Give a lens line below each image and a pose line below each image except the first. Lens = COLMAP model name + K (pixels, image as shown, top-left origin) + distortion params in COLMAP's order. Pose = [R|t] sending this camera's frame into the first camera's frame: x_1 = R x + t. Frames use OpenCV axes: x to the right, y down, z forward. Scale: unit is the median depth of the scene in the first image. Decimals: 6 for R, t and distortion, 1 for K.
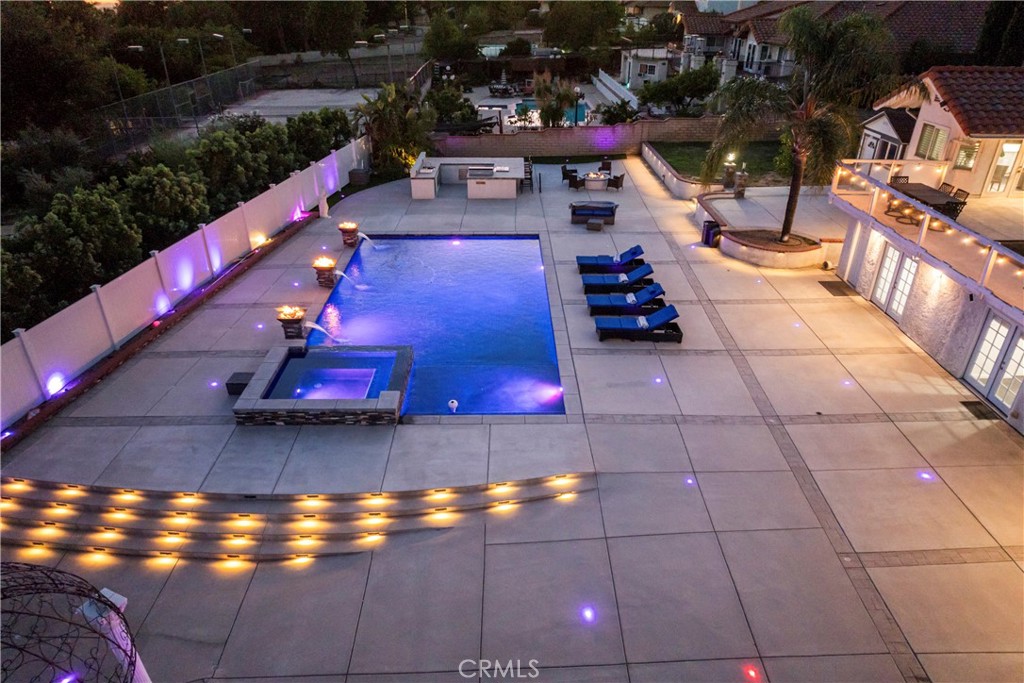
lens RADIAL K [[751.9, 0, 508.6], [0, 751.9, 342.9], [0, 0, 1]] dist [-0.042826, 0.008834]
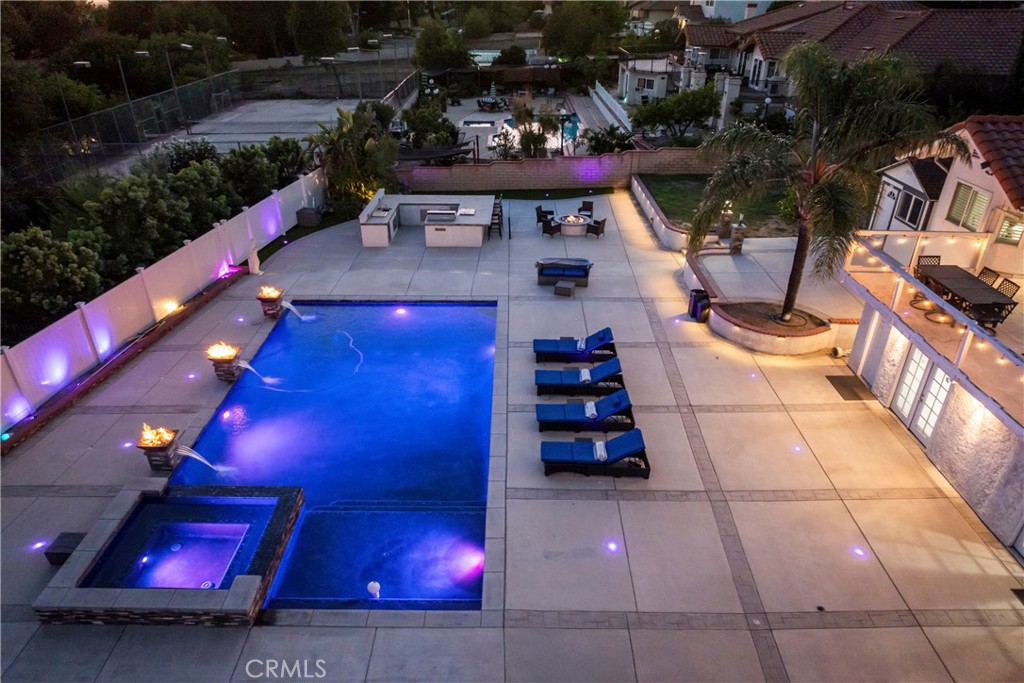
lens RADIAL K [[751.9, 0, 503.9], [0, 751.9, 347.4], [0, 0, 1]] dist [-0.042826, 0.008834]
pose [[0.999823, 0.010192, -0.015809, 0.069655], [-0.010060, 0.999914, 0.008412, -0.111629], [0.015893, -0.008252, 0.999840, 0.164618]]
